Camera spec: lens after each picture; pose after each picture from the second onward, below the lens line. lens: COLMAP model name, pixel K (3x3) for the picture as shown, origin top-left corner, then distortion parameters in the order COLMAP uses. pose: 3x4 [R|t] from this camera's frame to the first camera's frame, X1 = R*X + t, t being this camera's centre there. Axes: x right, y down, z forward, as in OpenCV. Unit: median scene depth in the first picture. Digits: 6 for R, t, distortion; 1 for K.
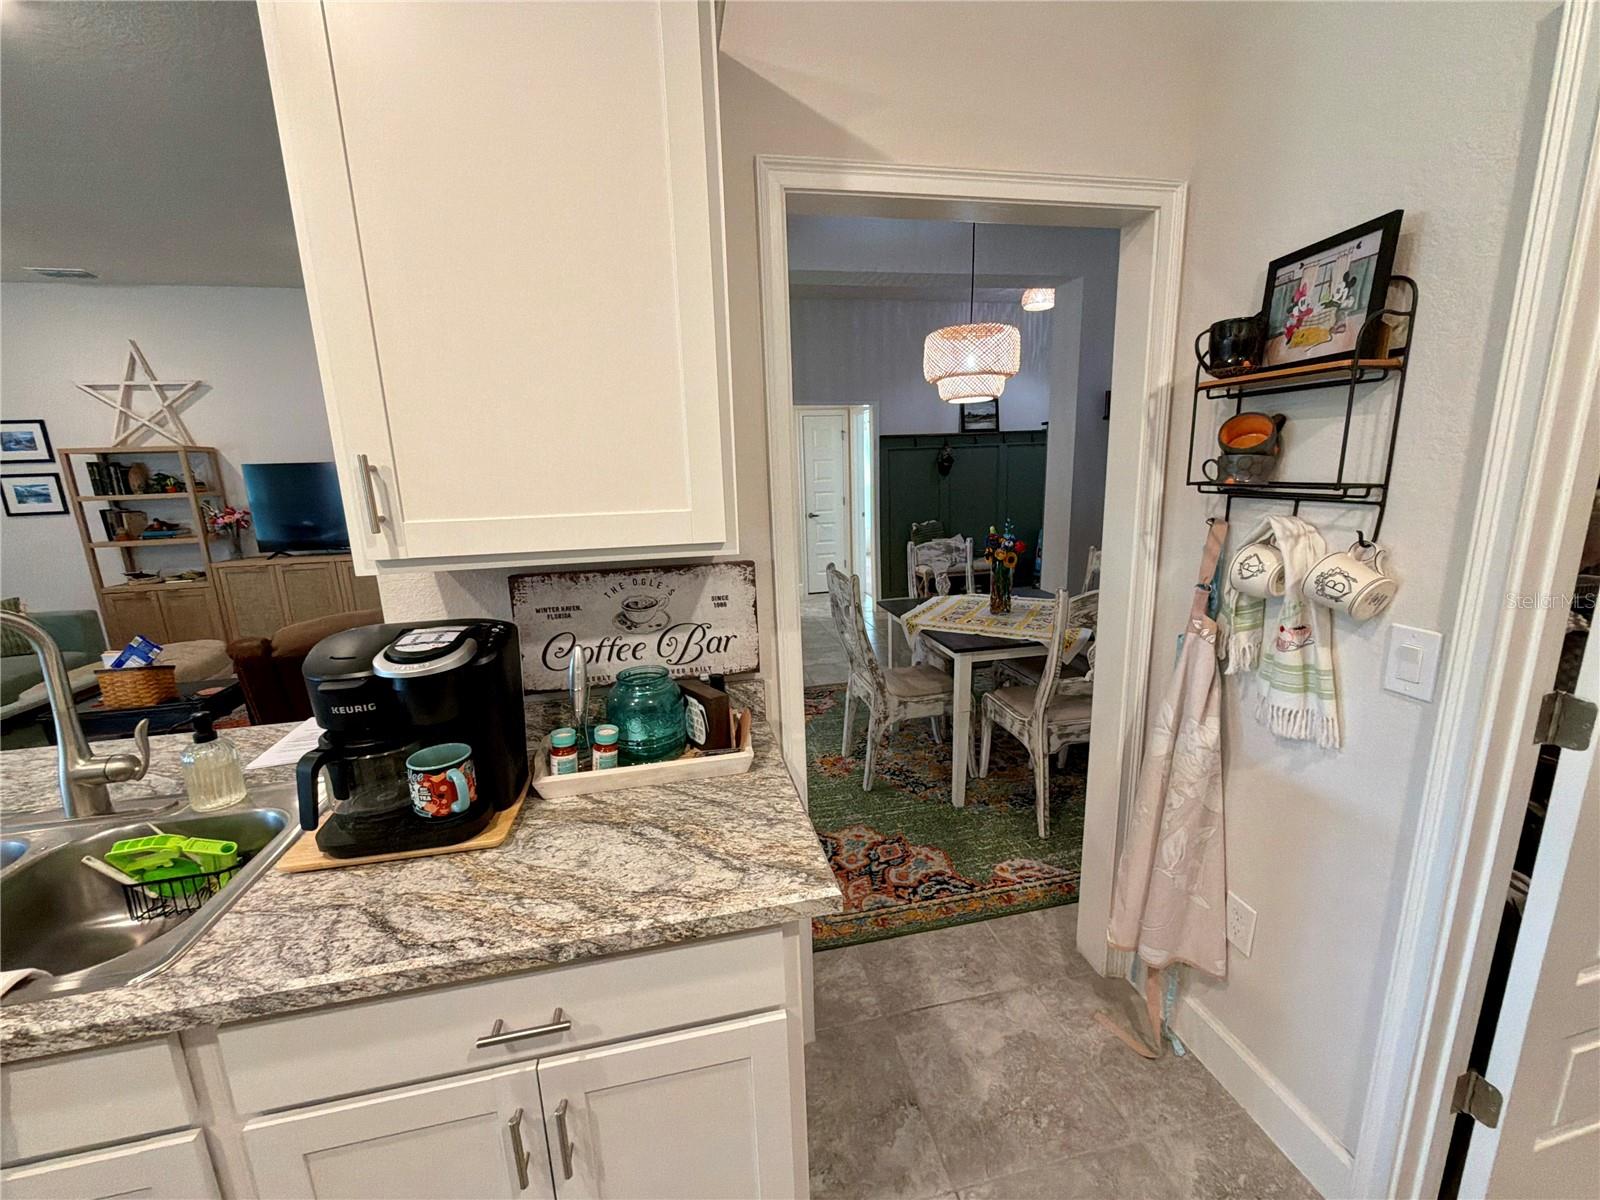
lens RADIAL K [[644.5, 0, 807.5], [0, 644.5, 600.0], [0, 0, 1]] dist [-0.010449, -0.000049]
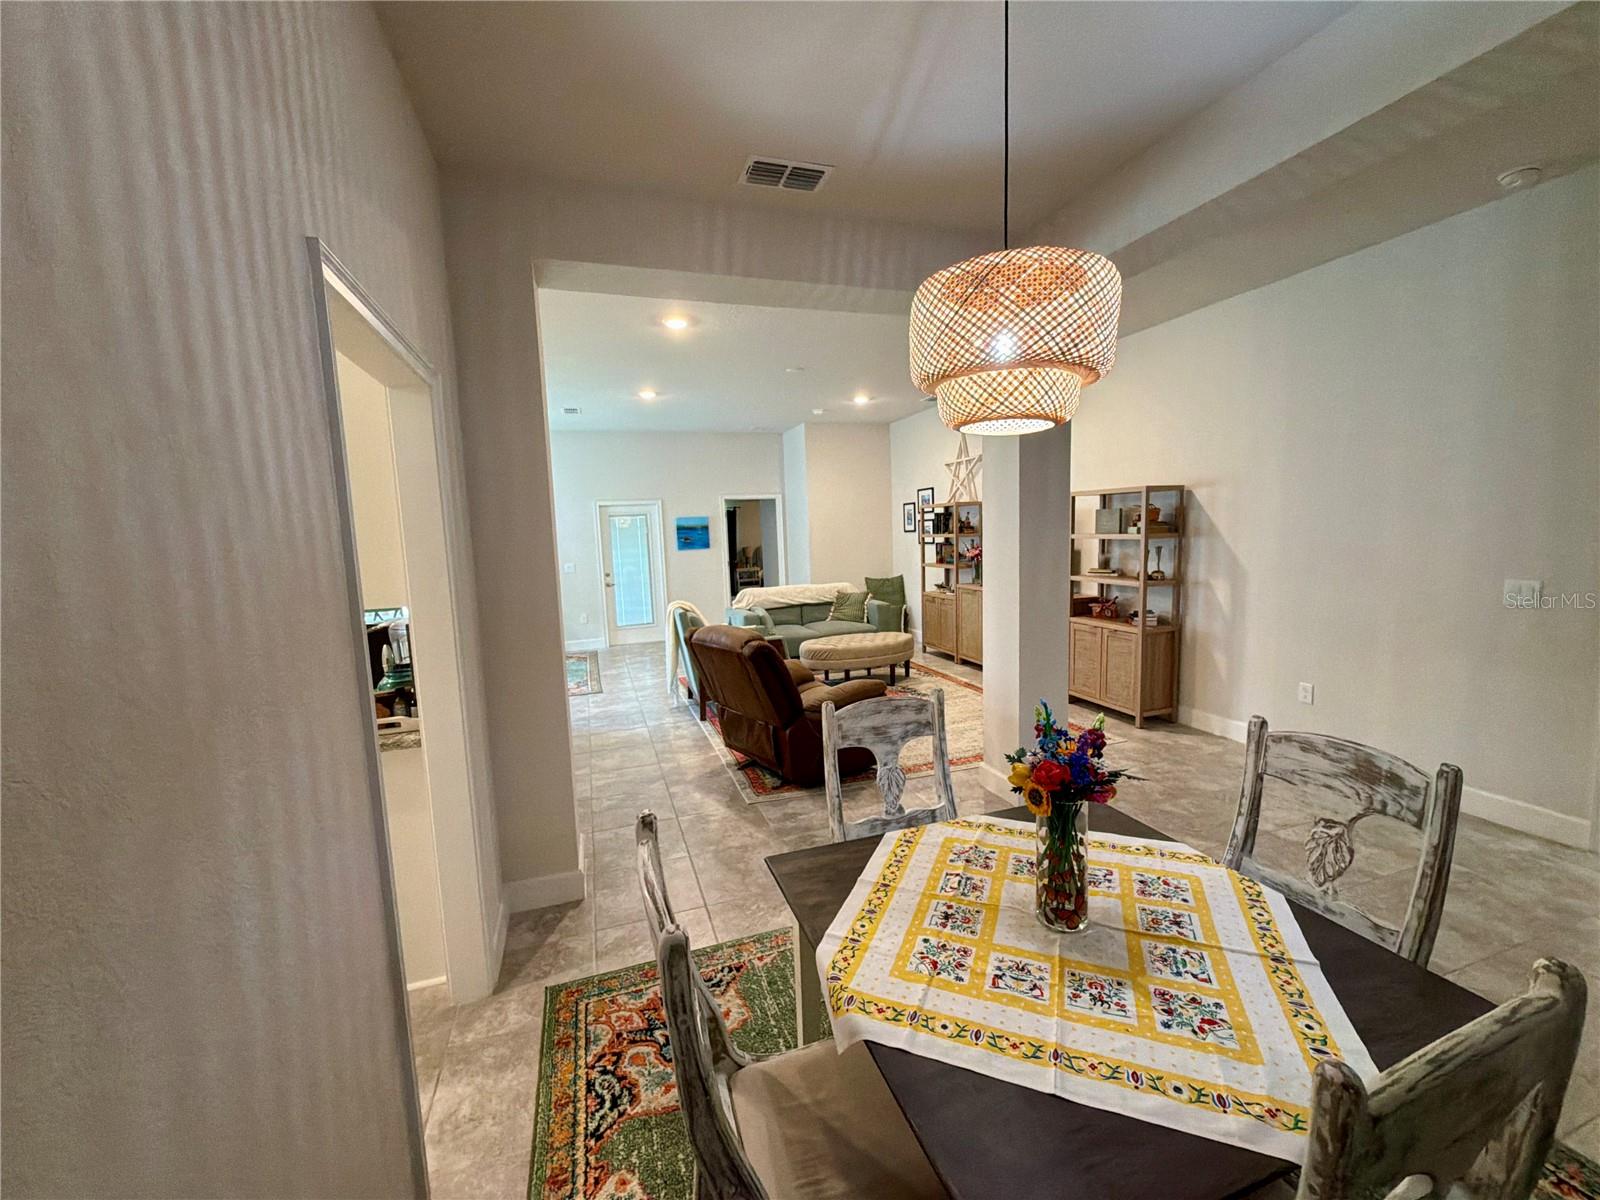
lens RADIAL K [[636.9, 0, 800.2], [0, 636.9, 601.8], [0, 0, 1]] dist [0.000986, 0.000158]
pose [[0.114533, 0.142389, -0.983162, 0.736197], [-0.175376, 0.977029, 0.121070, -0.227911], [0.977817, 0.158556, 0.136873, 0.829931]]
